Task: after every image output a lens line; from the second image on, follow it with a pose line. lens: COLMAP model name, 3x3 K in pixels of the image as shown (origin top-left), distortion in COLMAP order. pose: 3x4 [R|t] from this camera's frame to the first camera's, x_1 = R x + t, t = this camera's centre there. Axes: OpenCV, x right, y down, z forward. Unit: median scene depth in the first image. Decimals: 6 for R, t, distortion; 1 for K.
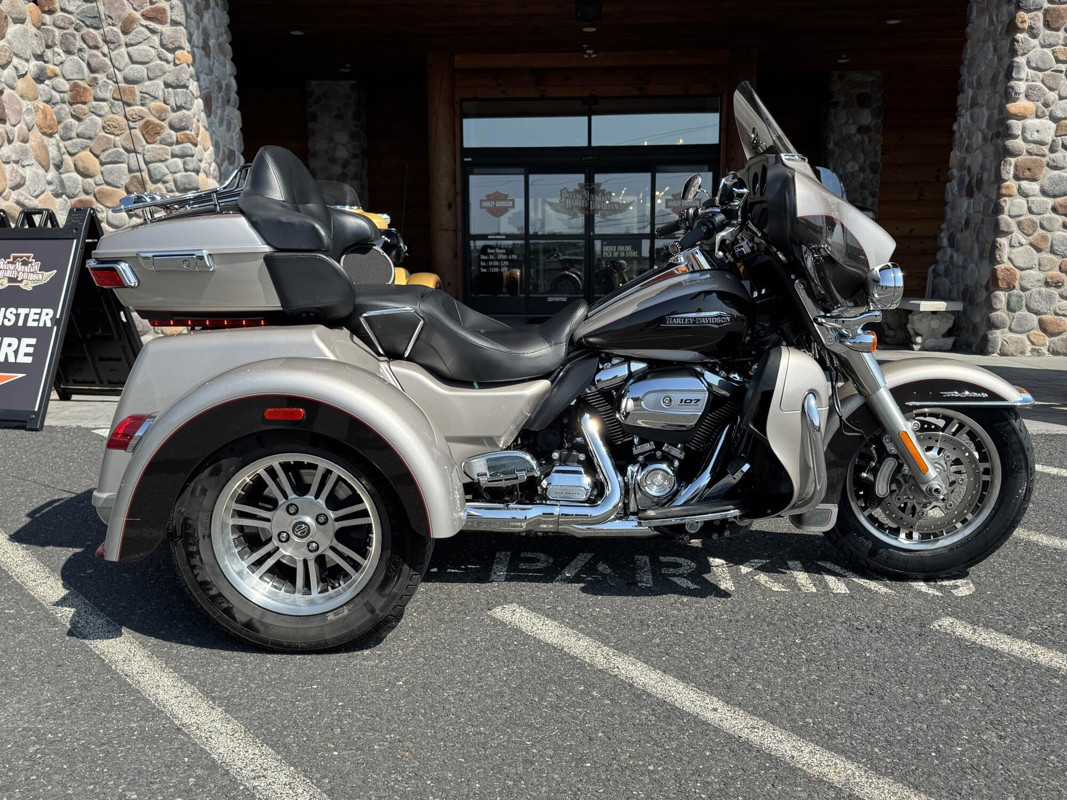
lens RADIAL K [[1007.3, 0, 533.5], [0, 1007.3, 400.0], [0, 0, 1]] dist [0.108529, -0.205539]
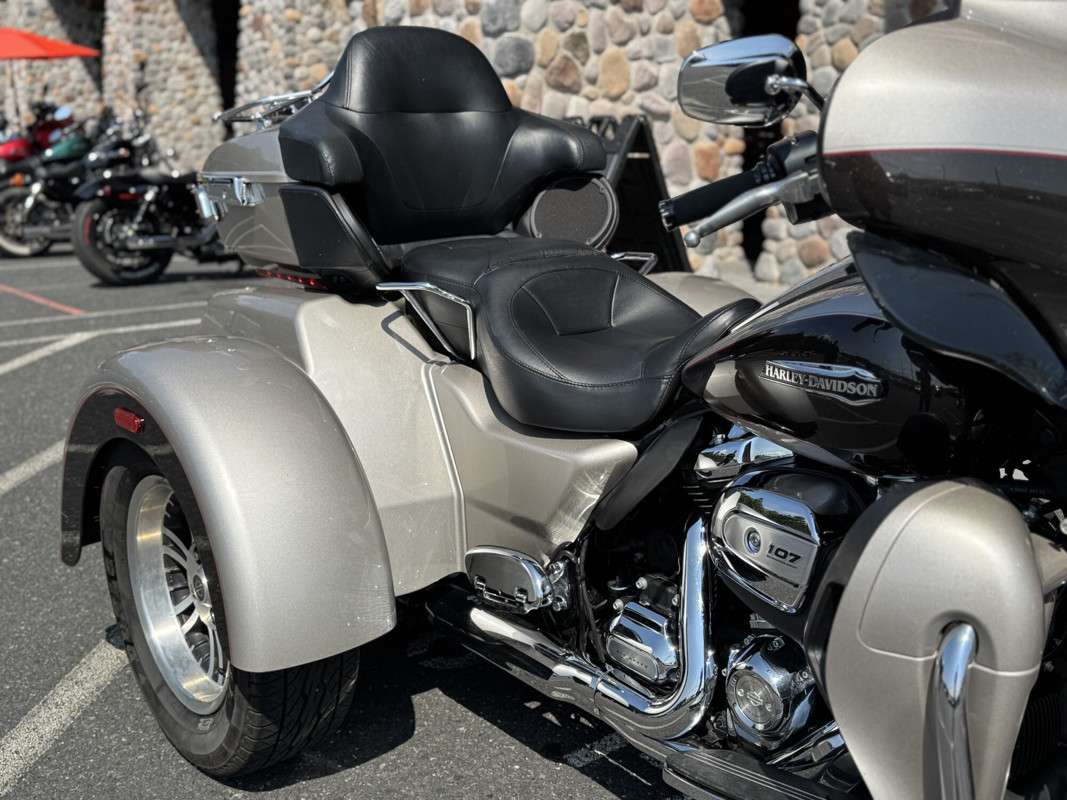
lens RADIAL K [[1199.7, 0, 517.8], [0, 1199.7, 400.0], [0, 0, 1]] dist [0.140526, -0.326669]
pose [[0.658512, 0.175488, -0.731824, 0.439002], [-0.137867, 0.984106, 0.111929, -0.105557], [0.739834, 0.027187, 0.672239, 0.517576]]
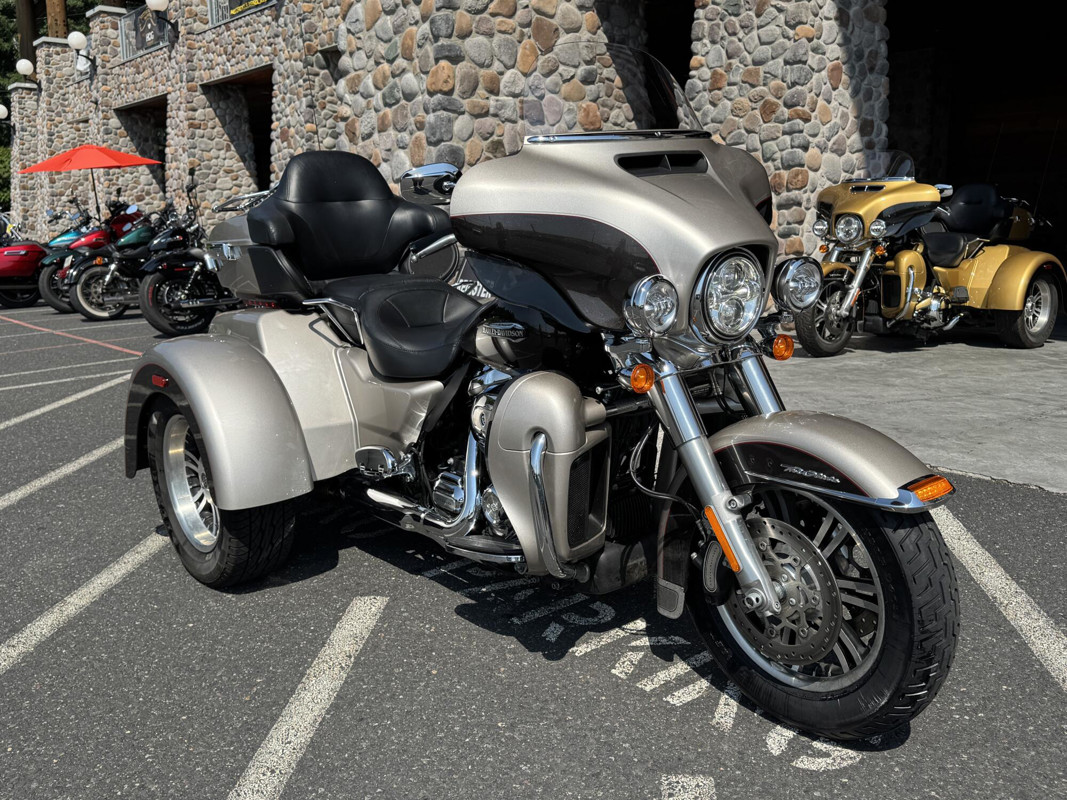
lens RADIAL K [[1004.7, 0, 516.2], [0, 1004.7, 406.8], [0, 0, 1]] dist [0.146950, -0.319744]
pose [[0.659221, 0.132682, -0.740151, 0.778072], [-0.104573, 0.990921, 0.084497, -0.084770], [0.744643, 0.021698, 0.667111, 0.406111]]
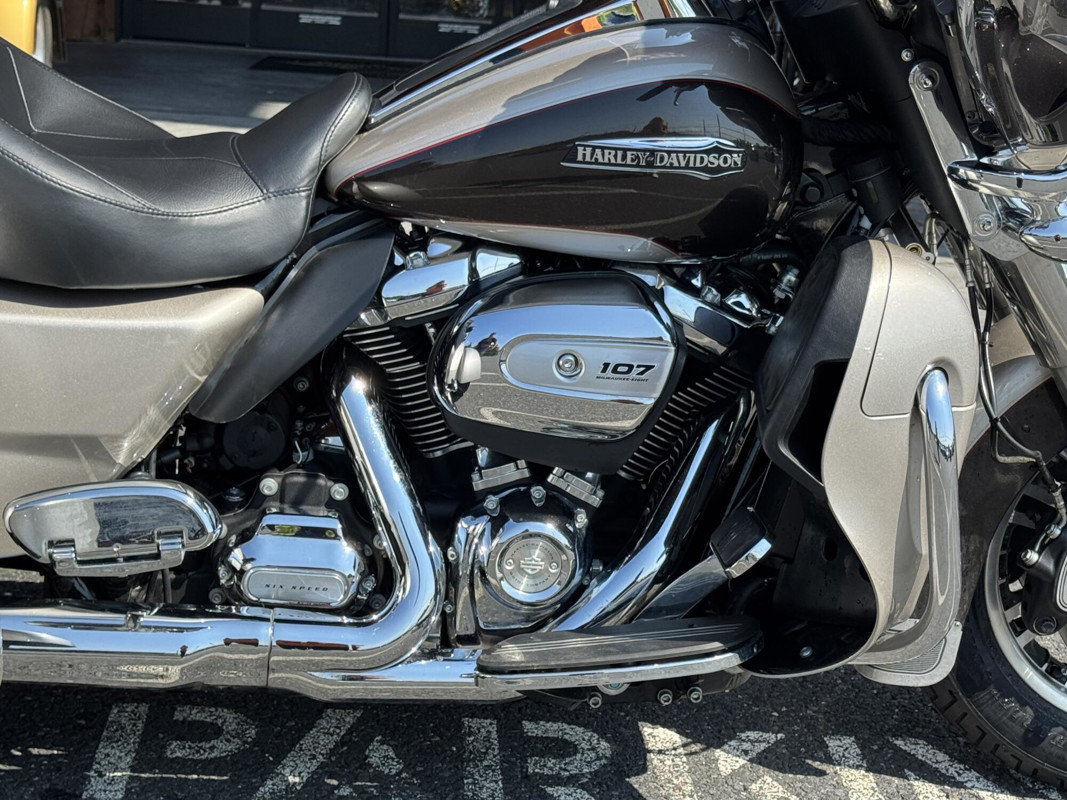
lens RADIAL K [[1968.6, 0, 559.2], [0, 1968.6, 402.7], [0, 0, 1]] dist [0.141740, -0.200766]
pose [[0.988311, 0.037983, 0.147643, 0.018836], [-0.051543, 0.994685, 0.089130, -0.048903], [-0.143473, -0.095698, 0.985016, 0.253944]]
